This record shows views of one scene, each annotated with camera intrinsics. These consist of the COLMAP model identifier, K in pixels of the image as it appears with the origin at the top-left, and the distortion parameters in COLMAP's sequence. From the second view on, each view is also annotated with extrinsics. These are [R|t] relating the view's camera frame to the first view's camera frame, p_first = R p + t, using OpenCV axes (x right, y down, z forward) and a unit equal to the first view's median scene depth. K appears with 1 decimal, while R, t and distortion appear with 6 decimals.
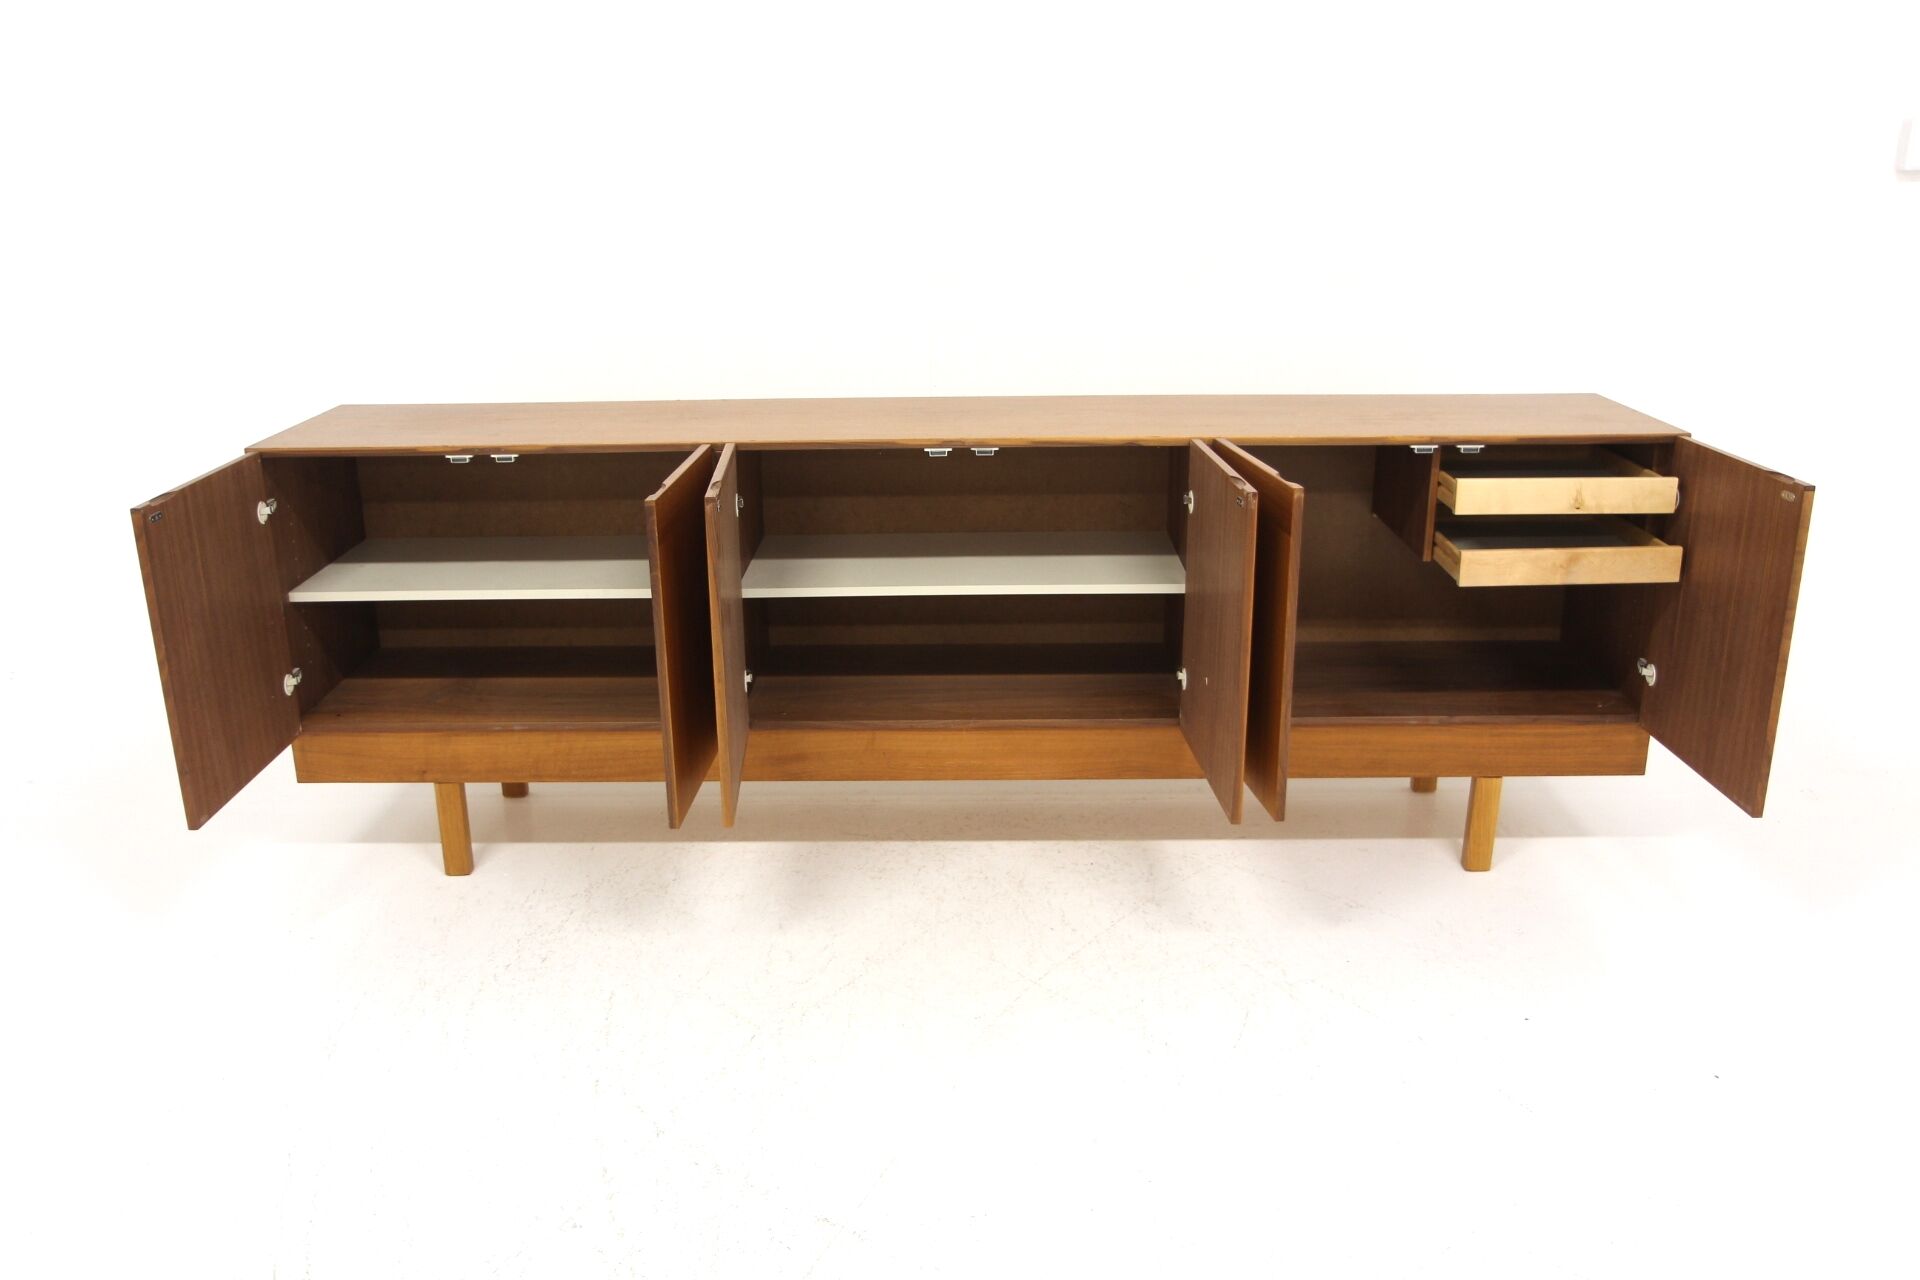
lens RADIAL K [[1570.0, 0, 959.1], [0, 1570.0, 641.8], [0, 0, 1]] dist [-0.061696, -0.001142]
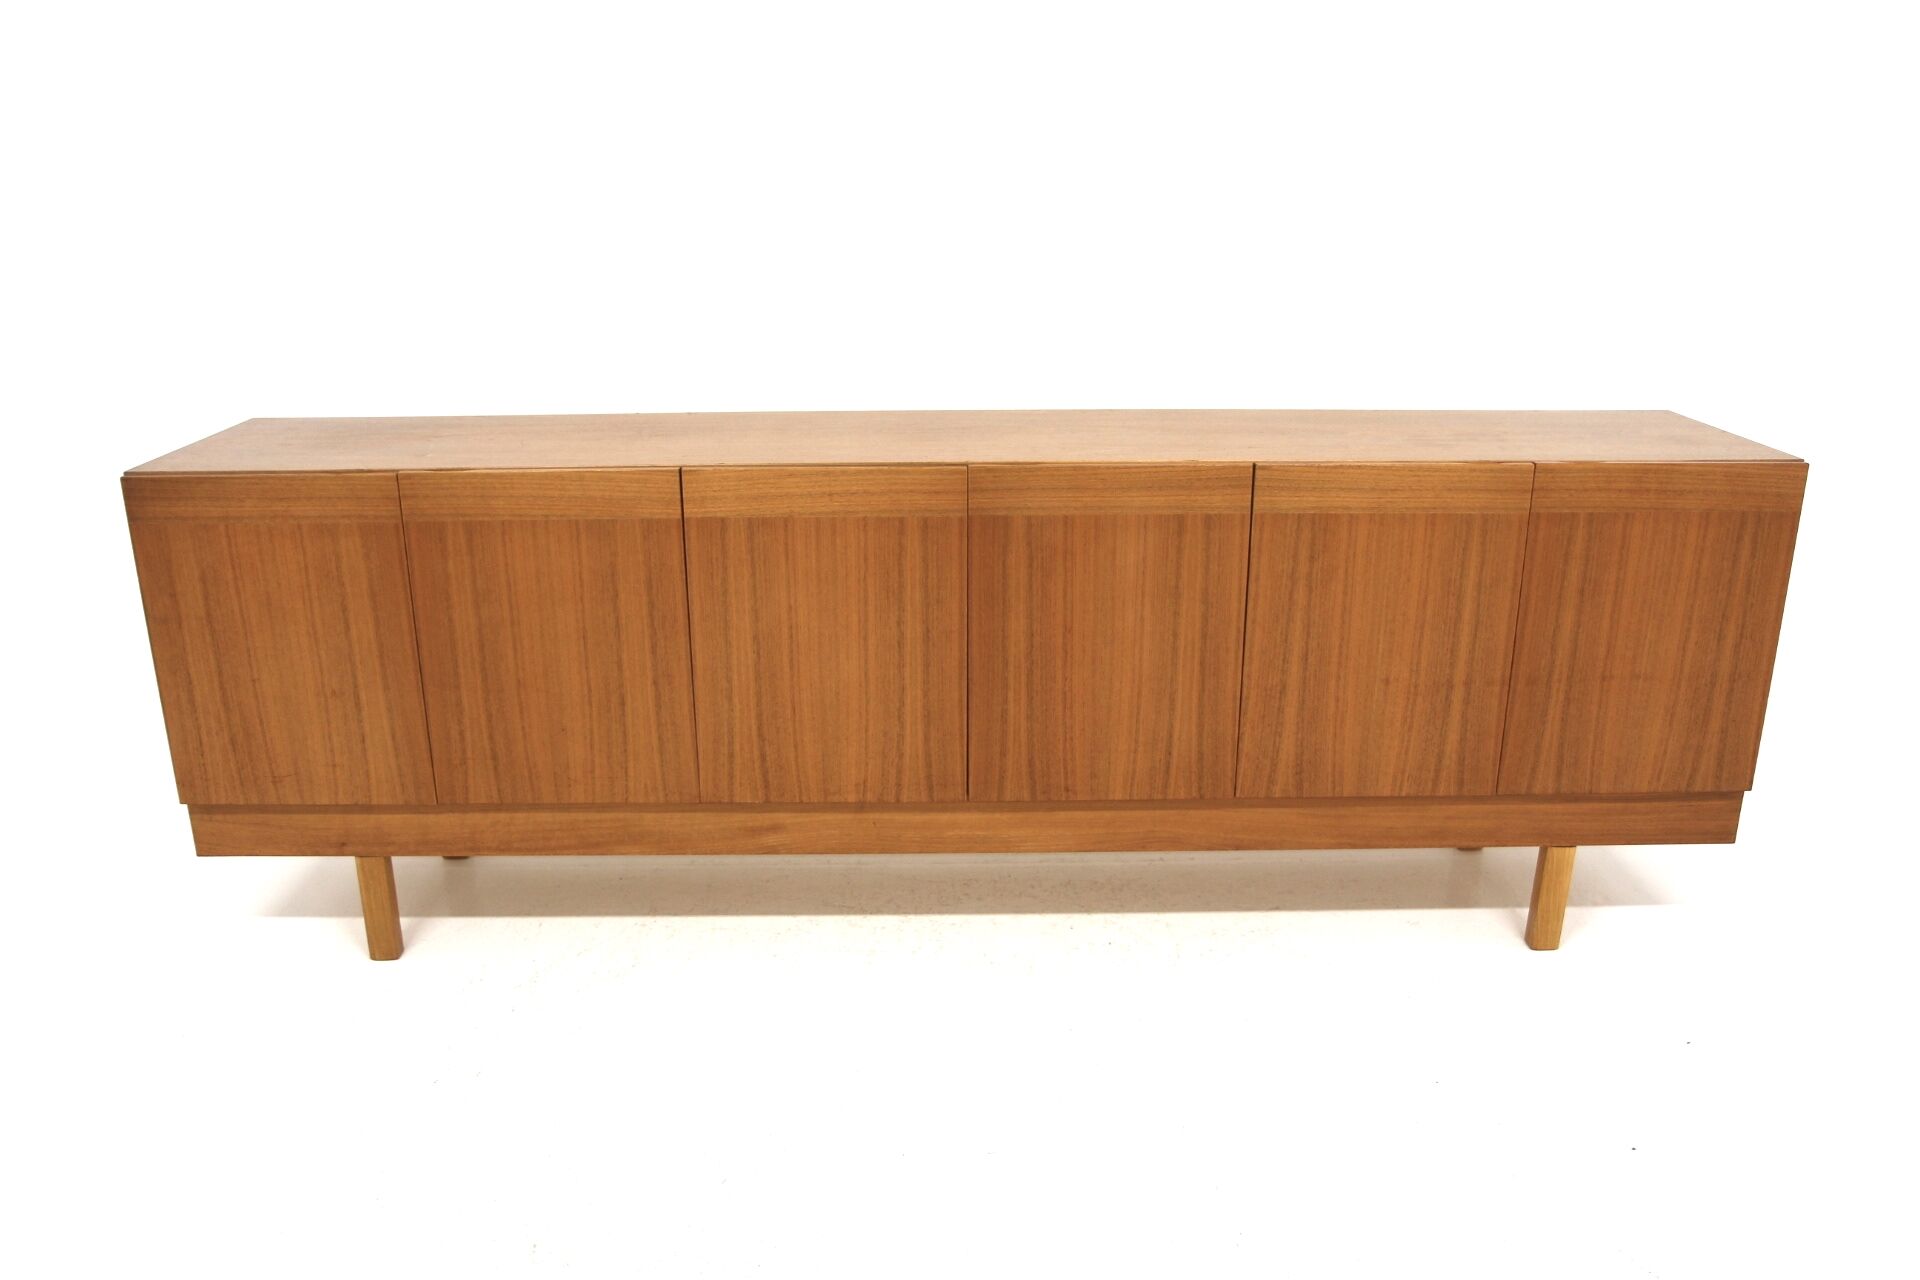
lens RADIAL K [[1516.4, 0, 961.9], [0, 1516.4, 639.9], [0, 0, 1]] dist [-0.089378, 0.051891]
pose [[0.999714, 0.000209, 0.023910, -0.019164], [-0.000239, 0.999999, 0.001264, -0.030673], [-0.023910, -0.001269, 0.999713, 0.160092]]
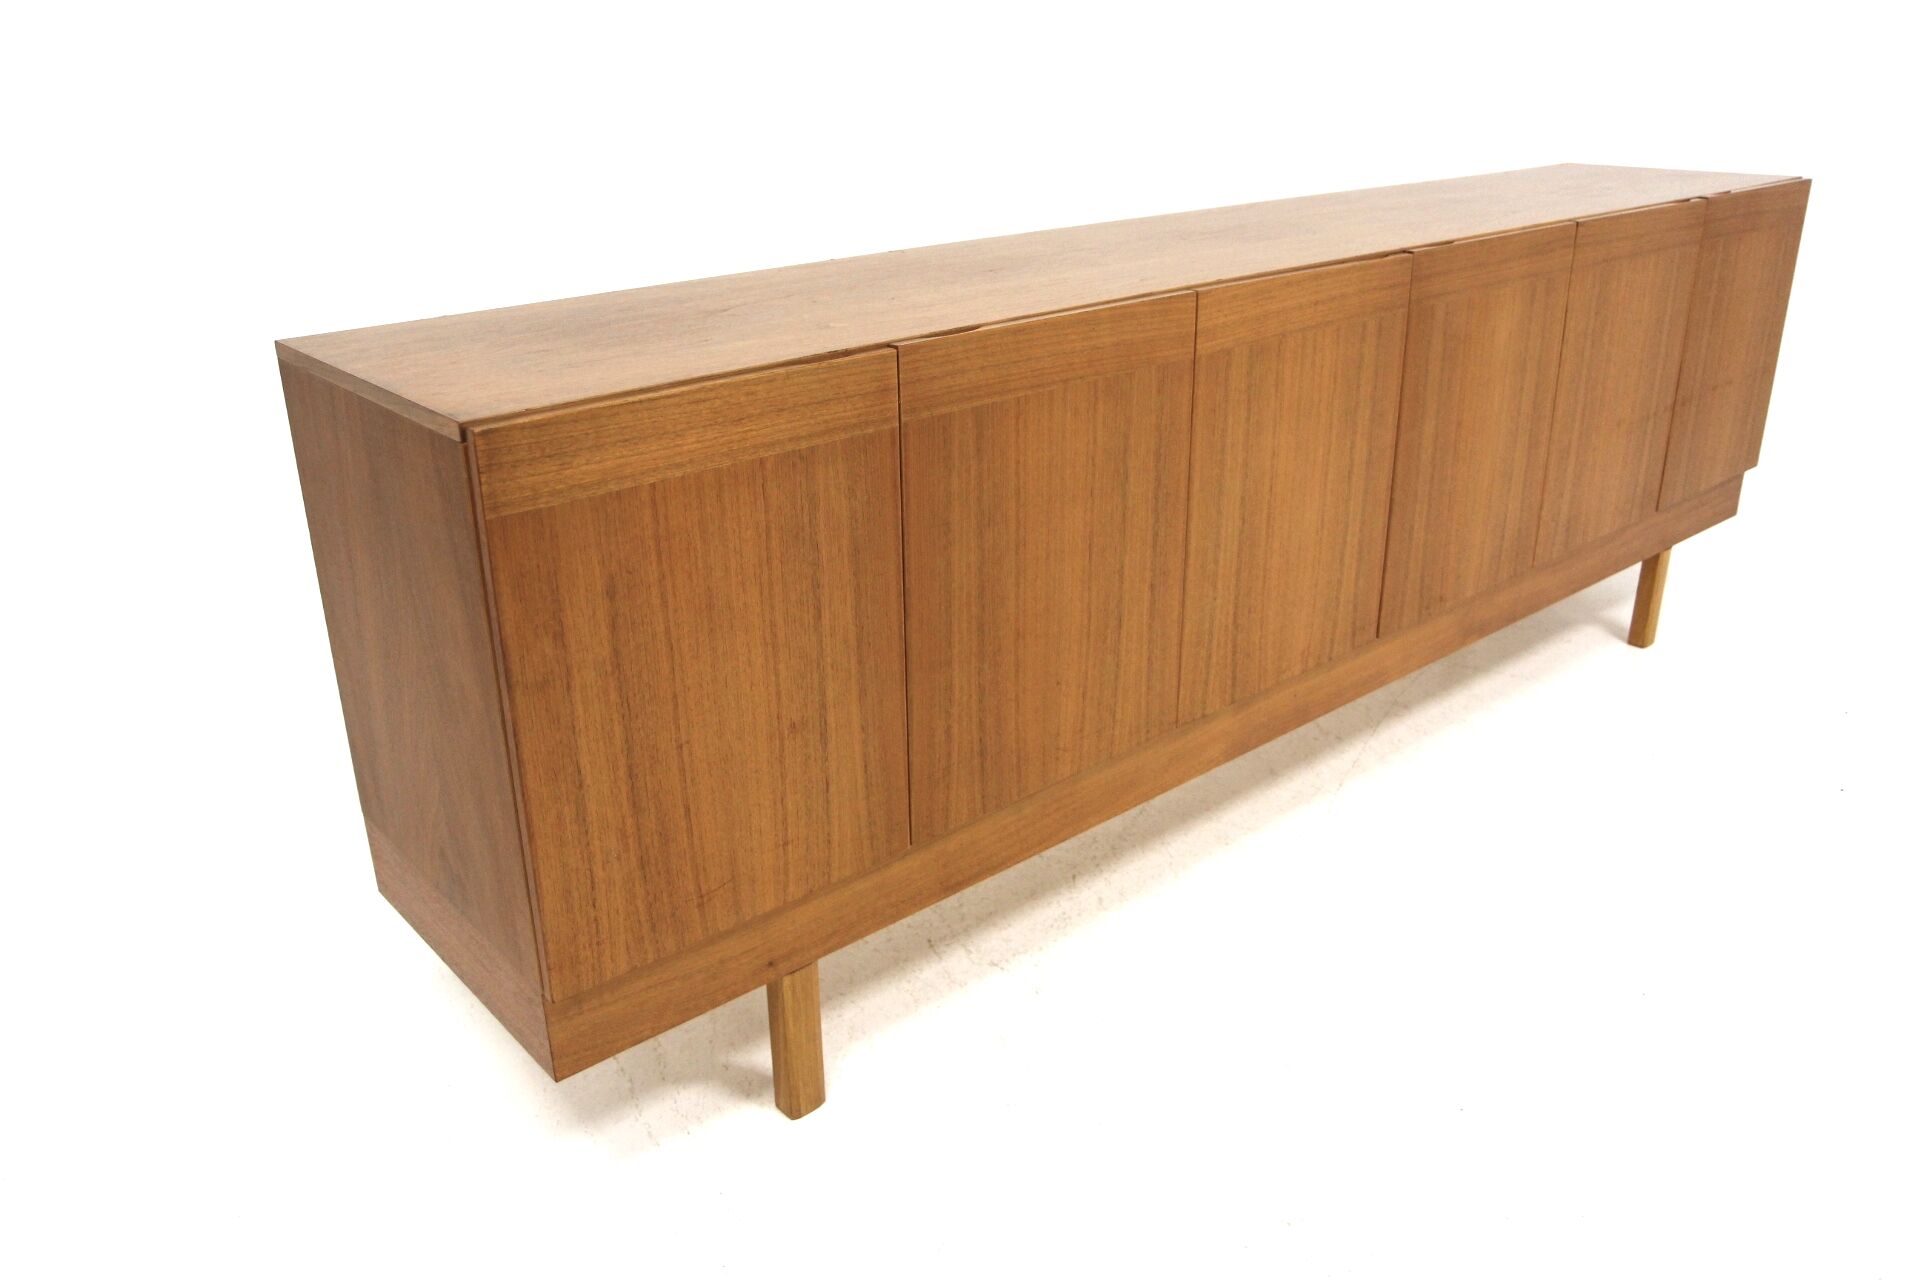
lens RADIAL K [[1516.4, 0, 957.6], [0, 1516.4, 646.9], [0, 0, 1]] dist [-0.089378, 0.051891]
pose [[0.750036, -0.258539, 0.608771, -0.584884], [0.219664, 0.965561, 0.139427, -0.084113], [-0.623853, 0.029150, 0.780998, 0.533558]]
